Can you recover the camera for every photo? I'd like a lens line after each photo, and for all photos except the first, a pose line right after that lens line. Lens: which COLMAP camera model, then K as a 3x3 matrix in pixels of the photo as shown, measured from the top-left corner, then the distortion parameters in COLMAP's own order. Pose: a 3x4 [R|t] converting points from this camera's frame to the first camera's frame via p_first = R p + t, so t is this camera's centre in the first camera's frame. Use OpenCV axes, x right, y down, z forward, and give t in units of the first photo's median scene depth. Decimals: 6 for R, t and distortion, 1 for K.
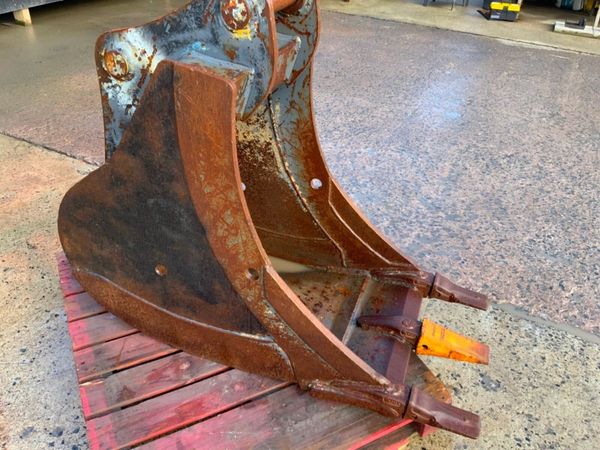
lens RADIAL K [[503.0, 0, 300.0], [0, 503.0, 225.0], [0, 0, 1]] dist [0.115063, -0.251009]
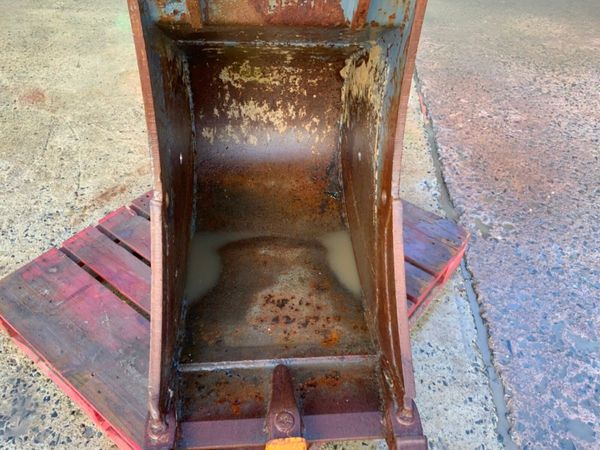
lens RADIAL K [[503.0, 0, 300.0], [0, 503.0, 225.0], [0, 0, 1]] dist [0.115063, -0.251009]
pose [[0.412532, 0.587548, -0.696135, 0.541593], [-0.531075, 0.776010, 0.340247, -0.247961], [0.740120, 0.229337, 0.632161, 0.526909]]
